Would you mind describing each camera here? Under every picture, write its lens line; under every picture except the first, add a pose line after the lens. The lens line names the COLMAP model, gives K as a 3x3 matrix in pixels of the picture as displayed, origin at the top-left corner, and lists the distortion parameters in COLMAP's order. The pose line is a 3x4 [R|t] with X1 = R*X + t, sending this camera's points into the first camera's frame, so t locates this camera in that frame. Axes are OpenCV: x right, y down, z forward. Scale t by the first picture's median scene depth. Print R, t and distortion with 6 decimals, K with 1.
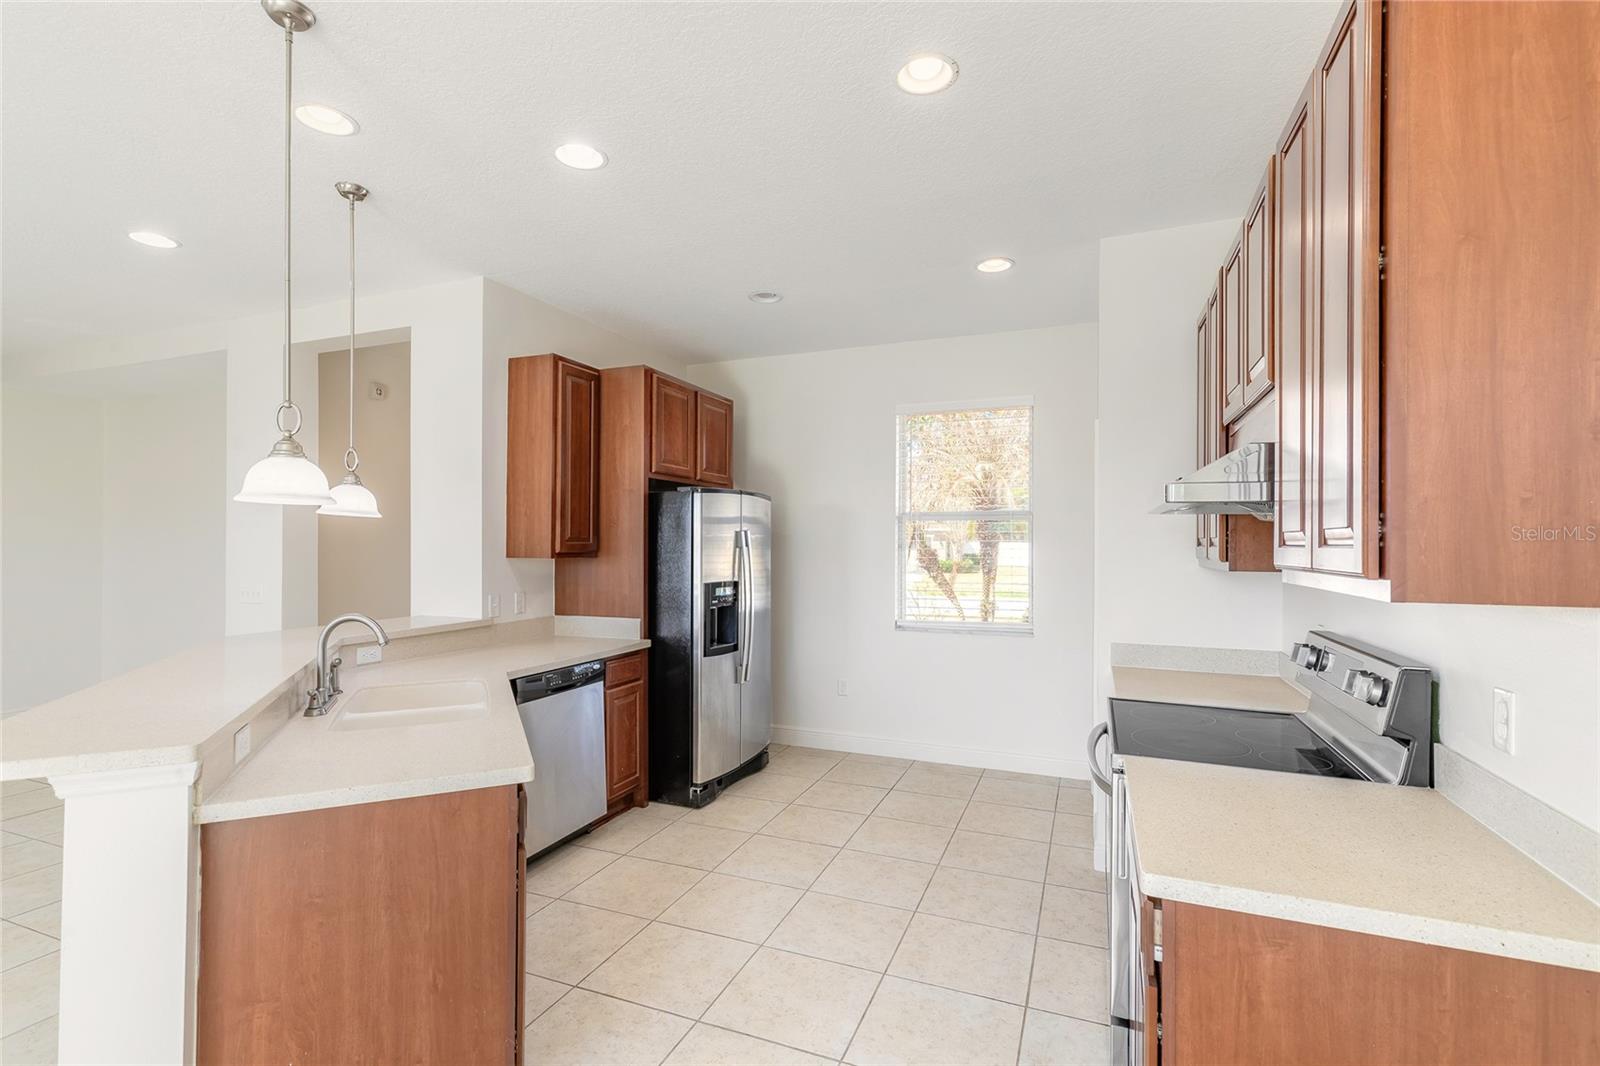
lens RADIAL K [[728.6, 0, 806.6], [0, 728.6, 539.3], [0, 0, 1]] dist [0.009303, -0.002302]
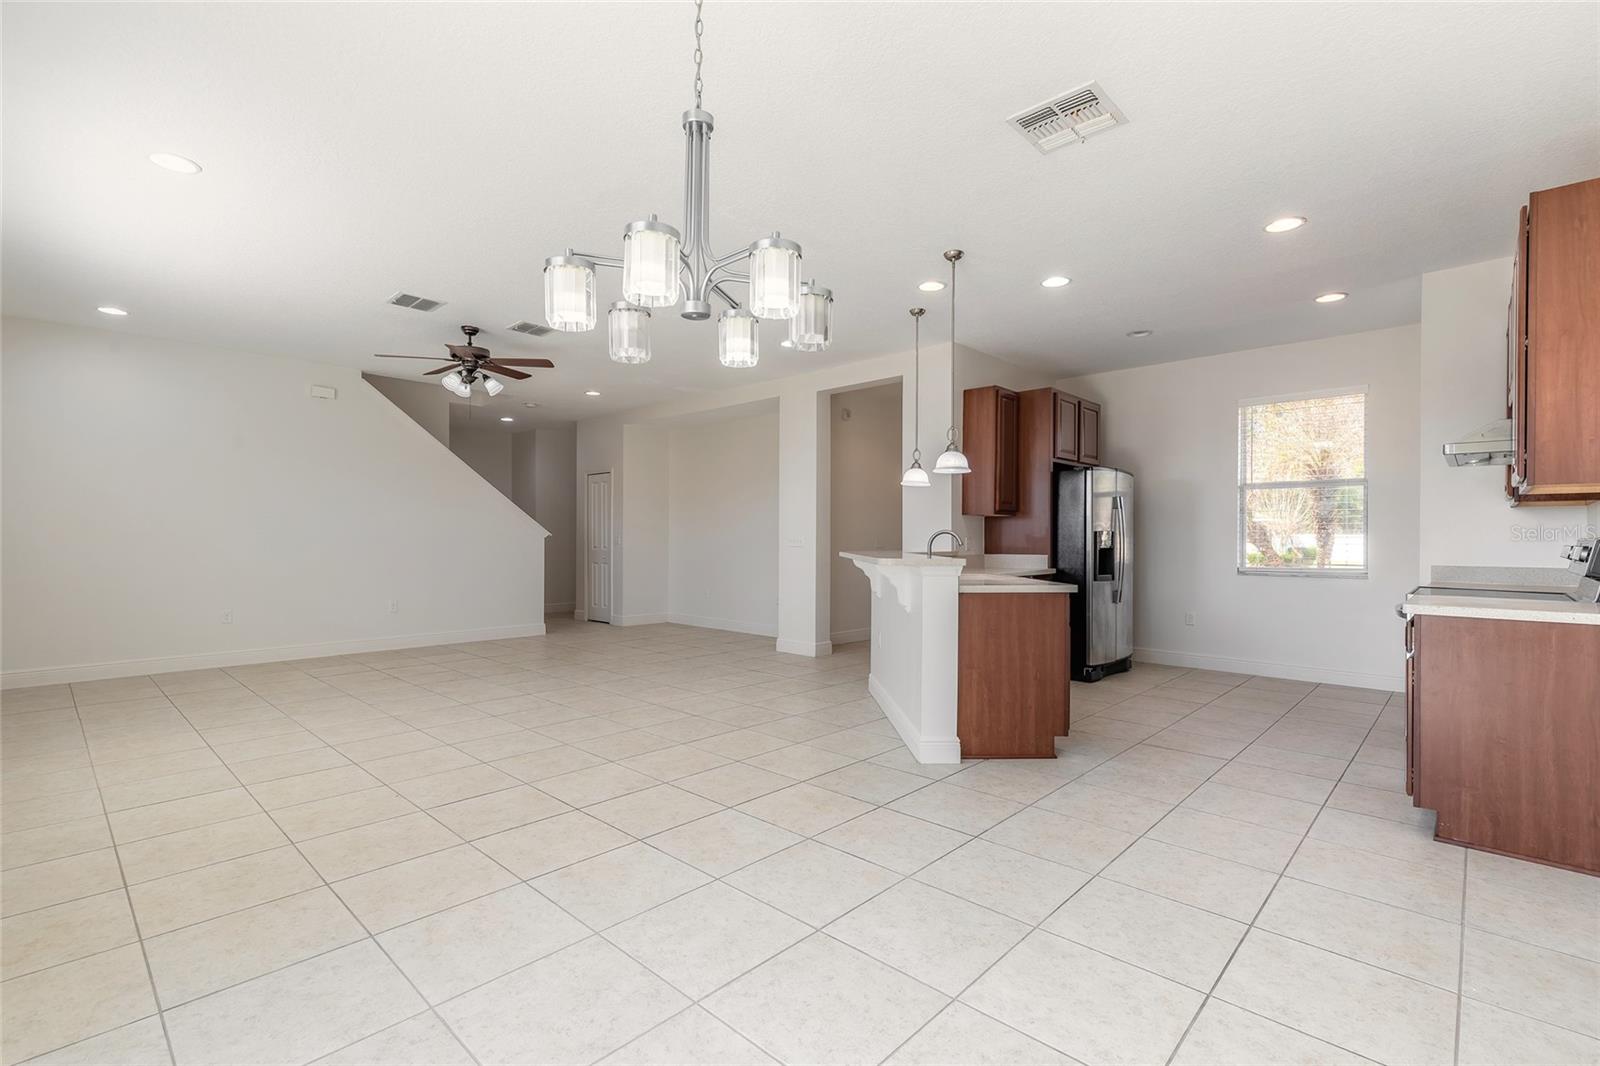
lens RADIAL K [[728.6, 0, 795.9], [0, 728.6, 538.5], [0, 0, 1]] dist [0.009303, -0.002302]
pose [[0.928213, 0.000304, -0.372048, -0.181312], [0.000442, 0.999998, 0.001920, 0.085830], [0.372048, -0.001946, 0.928211, -0.720838]]
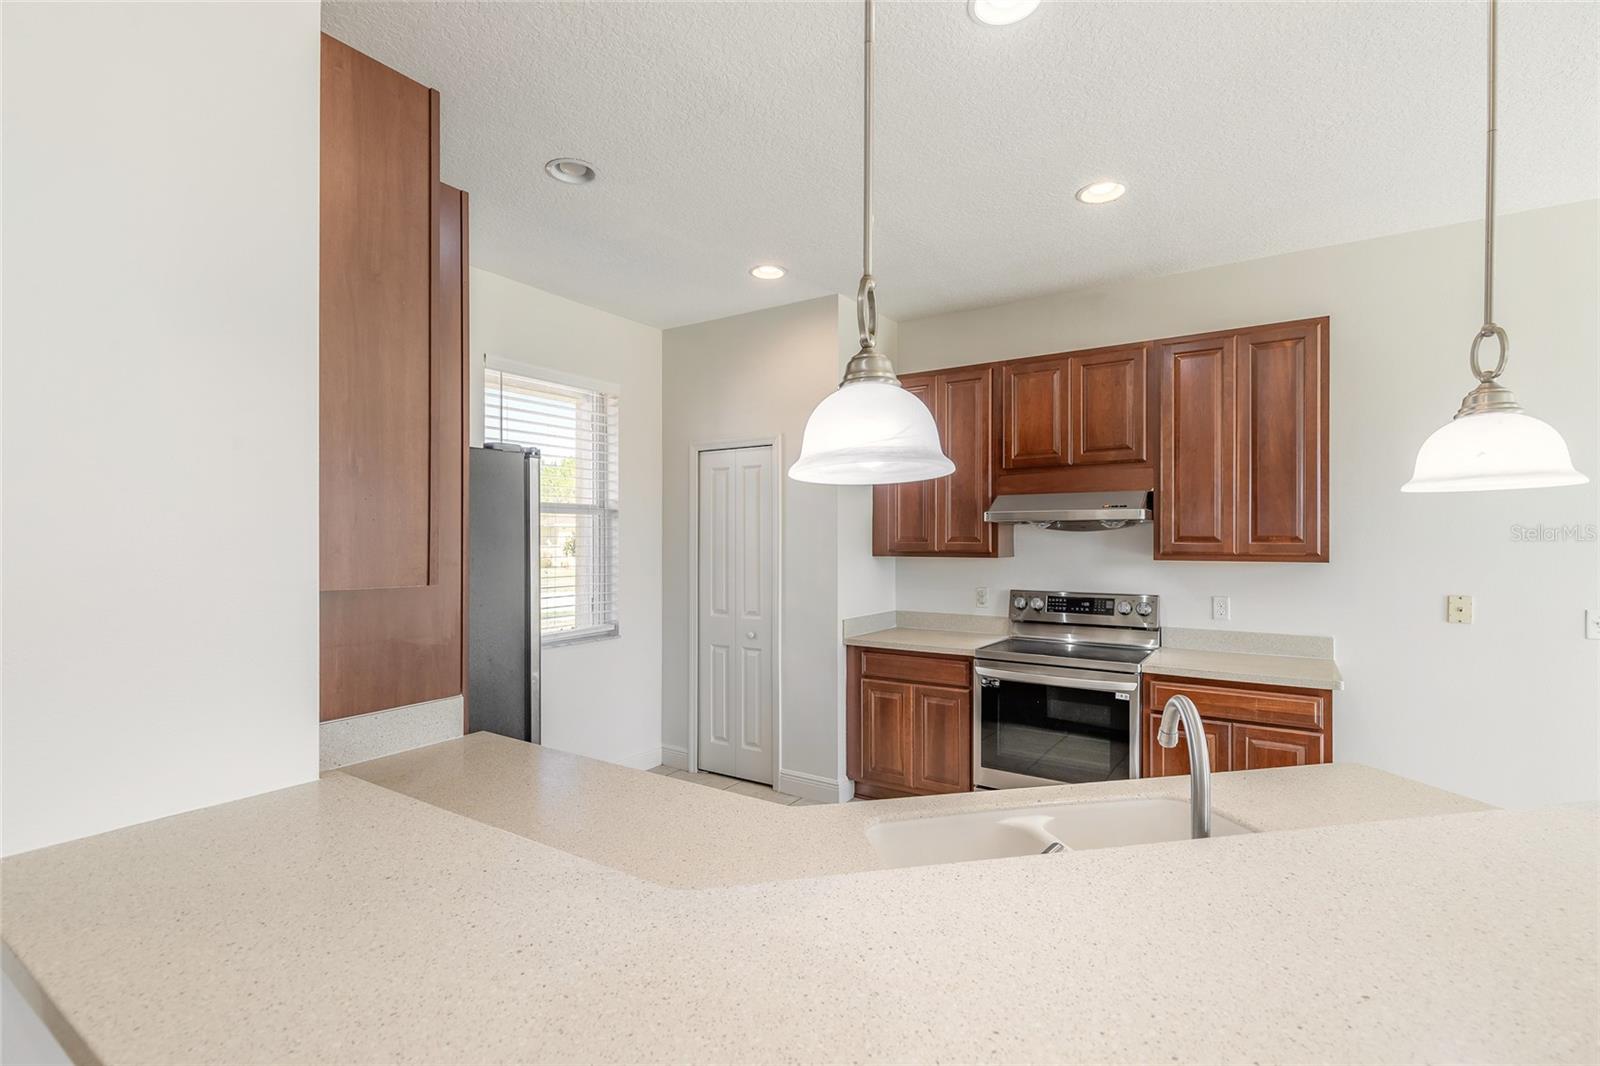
lens RADIAL K [[728.6, 0, 801.5], [0, 728.6, 540.7], [0, 0, 1]] dist [0.009303, -0.002302]
pose [[0.209817, -0.006230, 0.977721, -0.813390], [-0.005698, 0.999955, 0.007594, -0.003335], [-0.977724, -0.007164, 0.209772, 0.809285]]
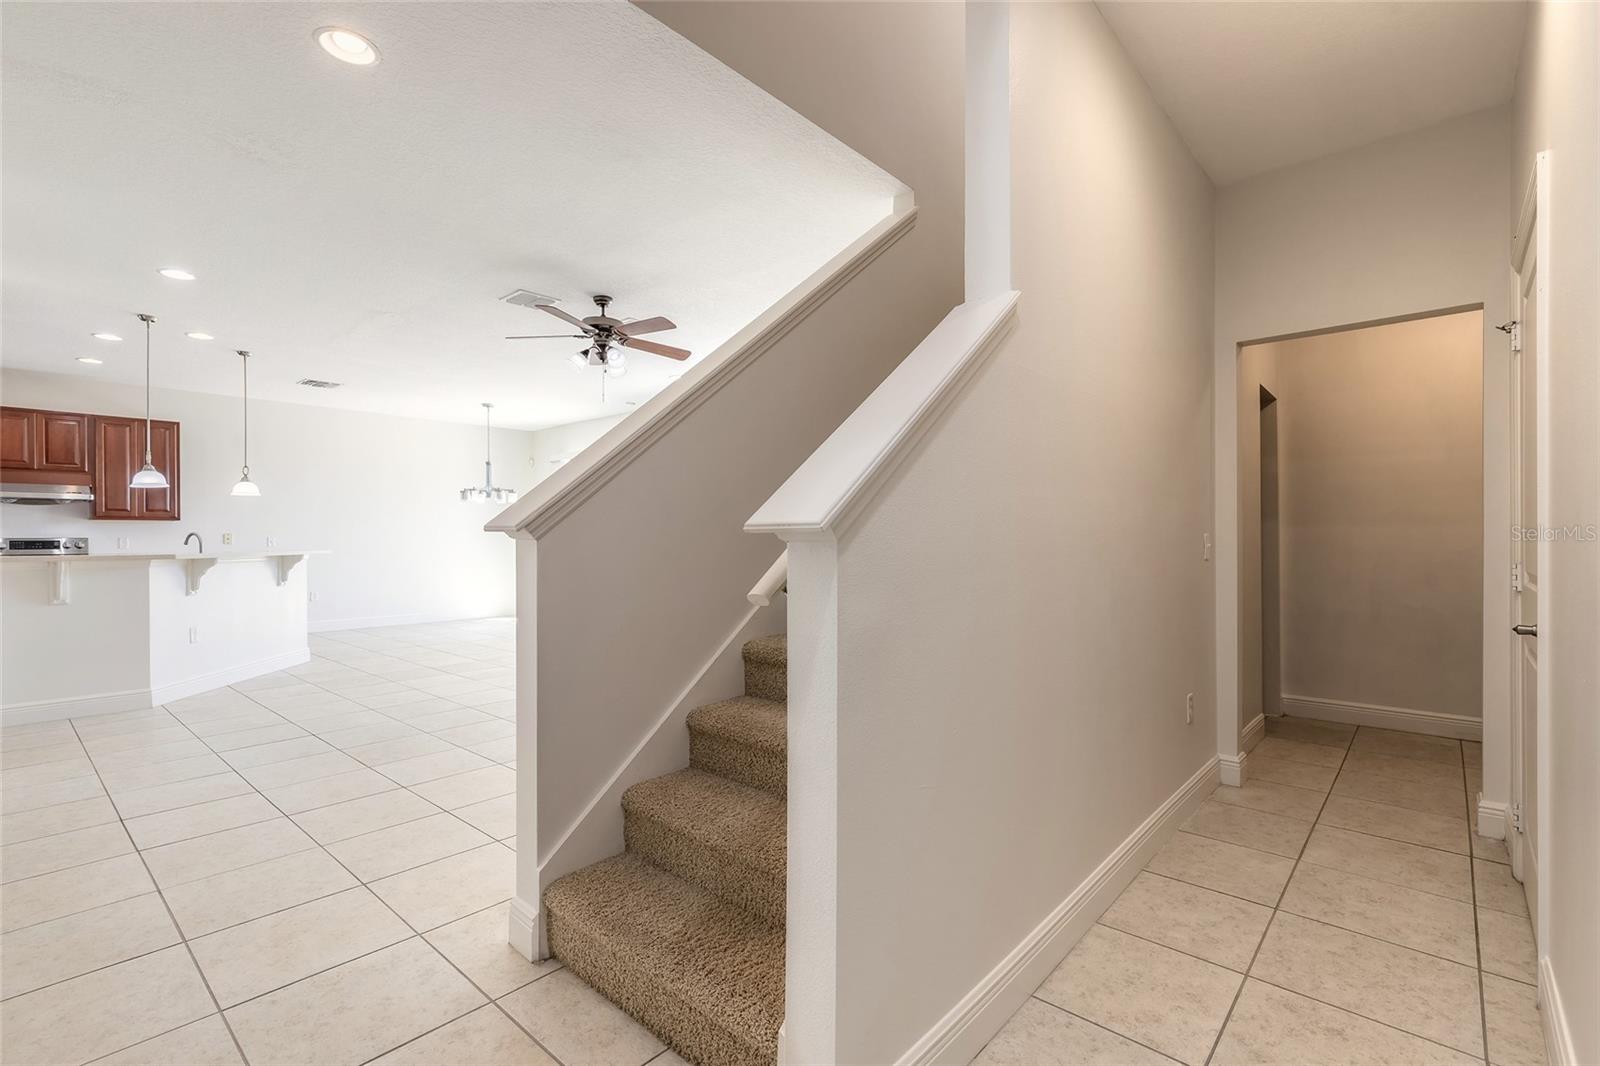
lens RADIAL K [[728.6, 0, 799.0], [0, 728.6, 539.5], [0, 0, 1]] dist [0.009303, -0.002302]
pose [[-0.938555, -0.002224, 0.345123, -2.474984], [-0.003084, 0.999993, -0.001944, 0.089836], [-0.345117, -0.002889, -0.938555, 1.894259]]
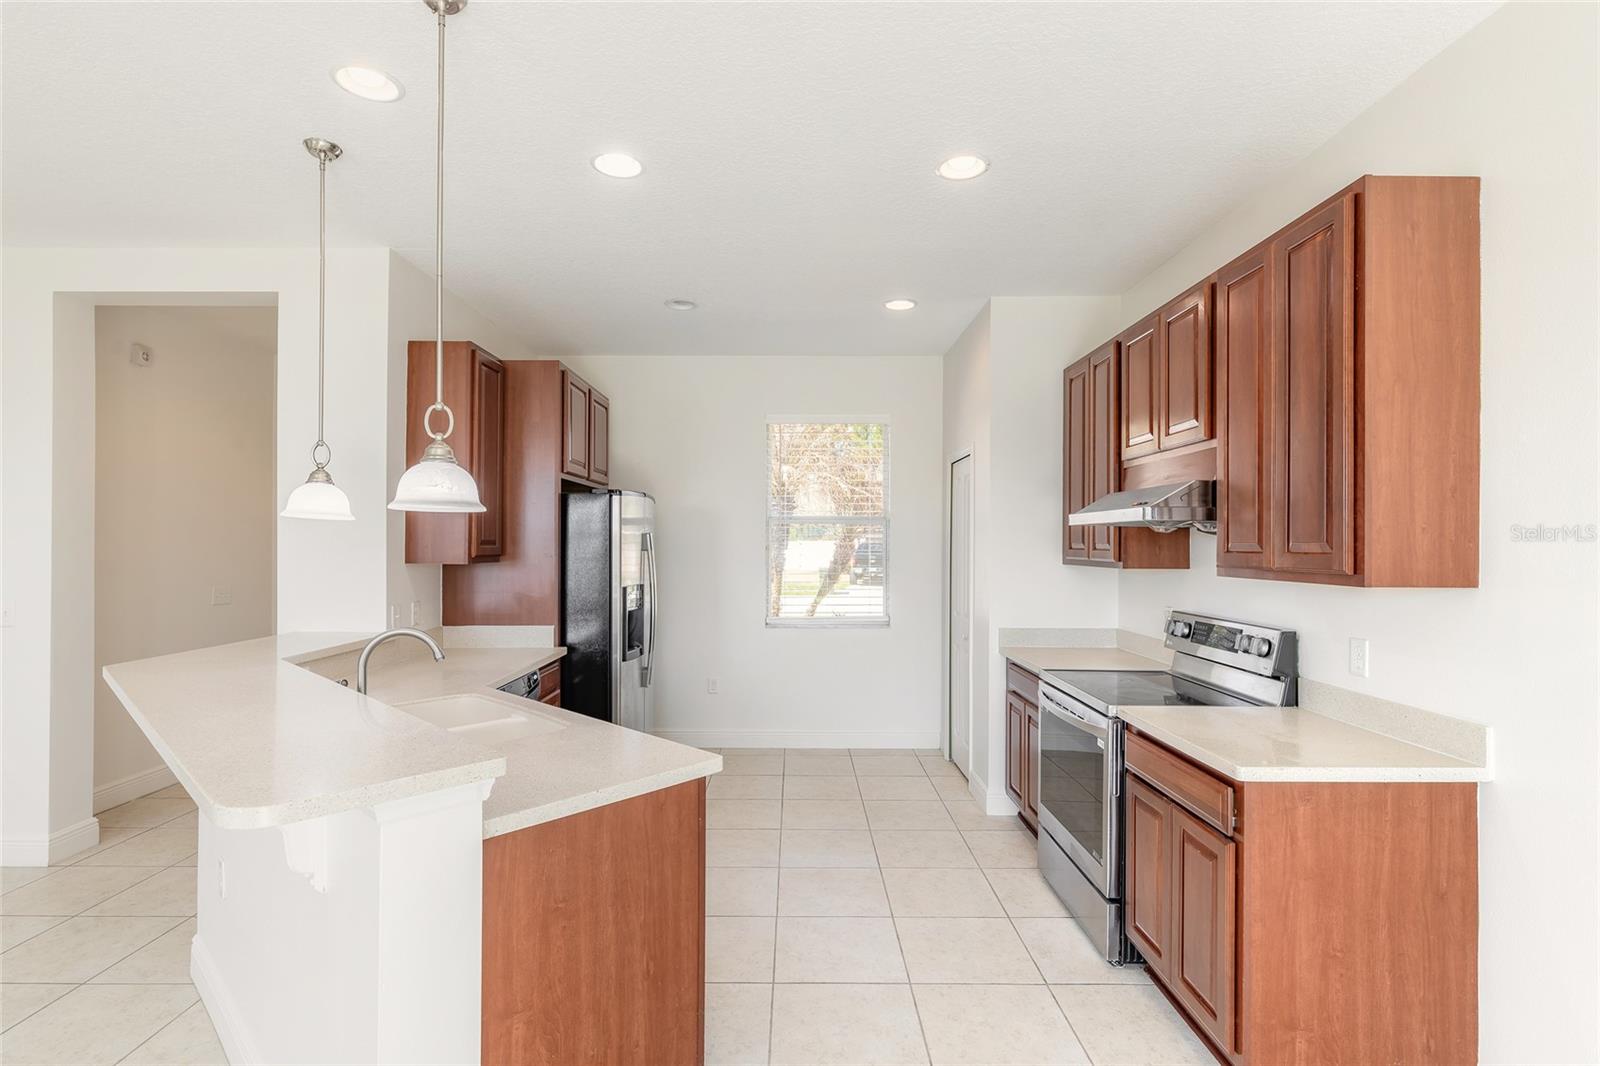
lens RADIAL K [[755.5, 0, 795.2], [0, 755.5, 538.5], [0, 0, 1]] dist [-0.000965, -0.000264]
pose [[0.927326, 0.001827, 0.374250, -0.366881], [-0.002691, 0.999995, 0.001785, -0.009295], [-0.374245, -0.002662, 0.927326, -0.044999]]
